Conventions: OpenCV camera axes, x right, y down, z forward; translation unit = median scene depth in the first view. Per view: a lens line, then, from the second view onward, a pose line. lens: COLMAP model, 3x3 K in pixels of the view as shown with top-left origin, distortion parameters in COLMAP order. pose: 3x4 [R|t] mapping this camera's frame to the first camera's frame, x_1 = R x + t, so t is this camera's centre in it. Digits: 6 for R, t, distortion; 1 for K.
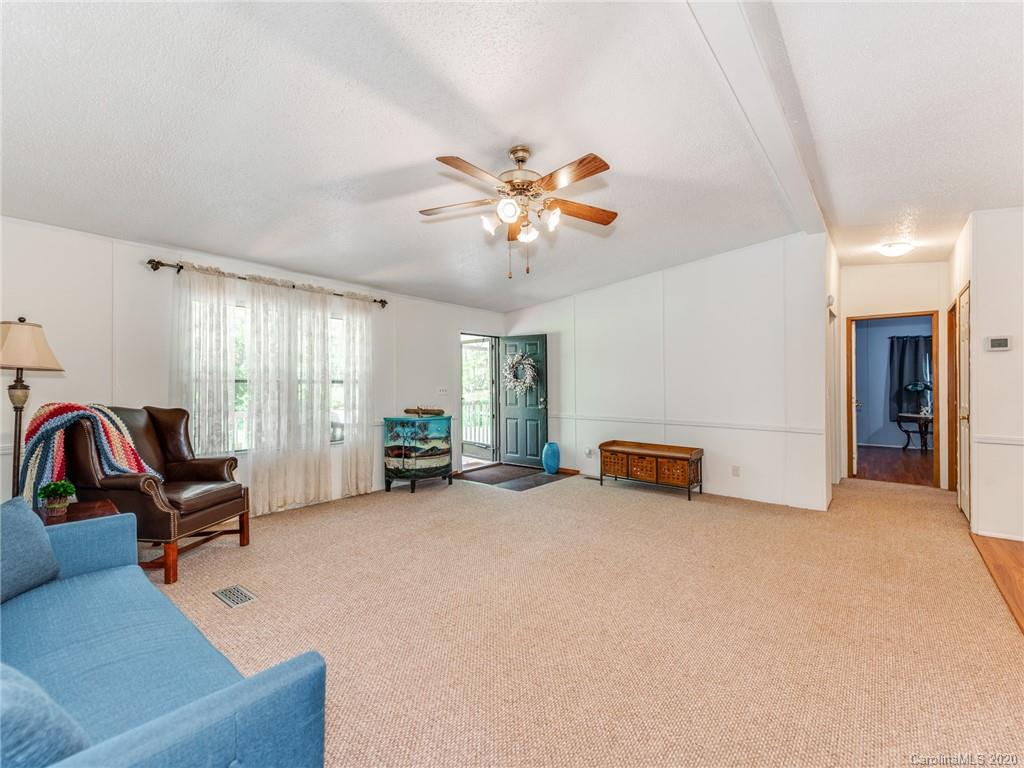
lens RADIAL K [[461.4, 0, 512.0], [0, 461.4, 384.0], [0, 0, 1]] dist [0.060760, -0.000027]
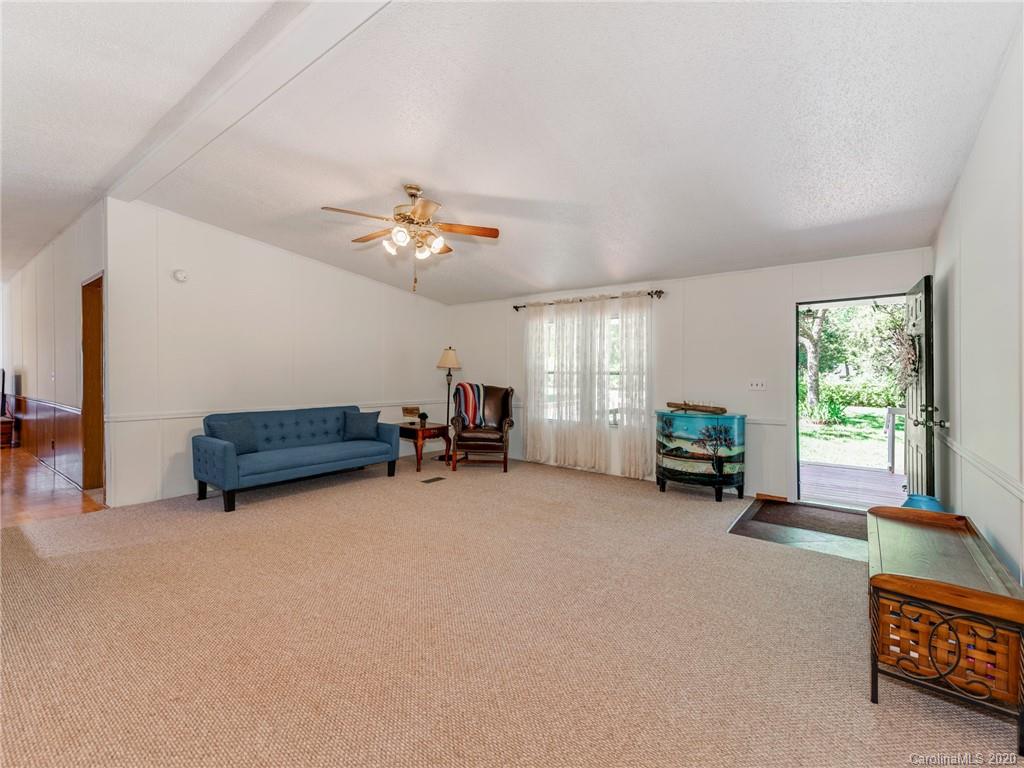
lens RADIAL K [[461.4, 0, 512.0], [0, 461.4, 384.0], [0, 0, 1]] dist [0.060760, -0.000027]
pose [[0.036149, 0.017264, -0.999197, 0.803848], [-0.007982, 0.999824, 0.016986, 0.004162], [0.999315, 0.007362, 0.036281, 0.750199]]
